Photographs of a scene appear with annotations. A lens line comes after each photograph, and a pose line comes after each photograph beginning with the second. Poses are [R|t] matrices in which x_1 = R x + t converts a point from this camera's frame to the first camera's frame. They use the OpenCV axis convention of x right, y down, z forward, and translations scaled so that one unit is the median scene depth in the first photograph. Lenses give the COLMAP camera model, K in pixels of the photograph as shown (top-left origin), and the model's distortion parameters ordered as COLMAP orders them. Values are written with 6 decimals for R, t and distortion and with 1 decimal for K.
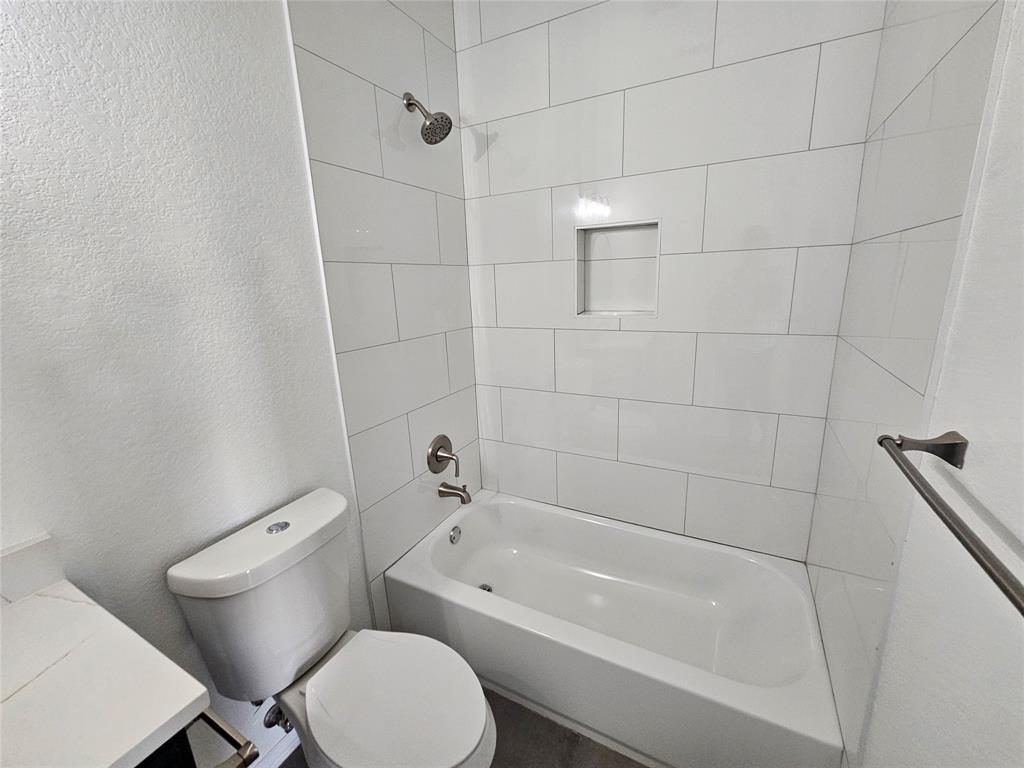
lens RADIAL K [[427.3, 0, 512.0], [0, 427.3, 384.0], [0, 0, 1]] dist [0.000124, 0.000129]
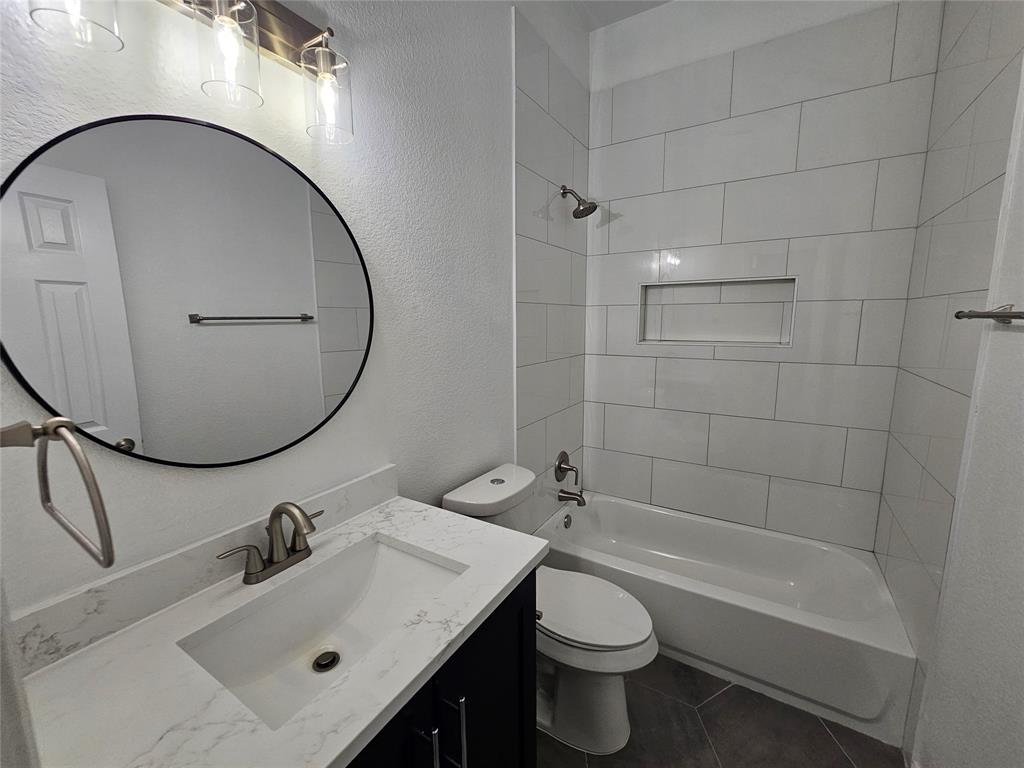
lens RADIAL K [[421.7, 0, 512.0], [0, 421.7, 384.0], [0, 0, 1]] dist [-0.001794, 0.000148]
pose [[0.997179, 0.038062, -0.064690, -0.284266], [-0.043582, 0.995327, -0.086169, 0.087990], [0.061108, 0.088745, 0.994178, -0.304188]]
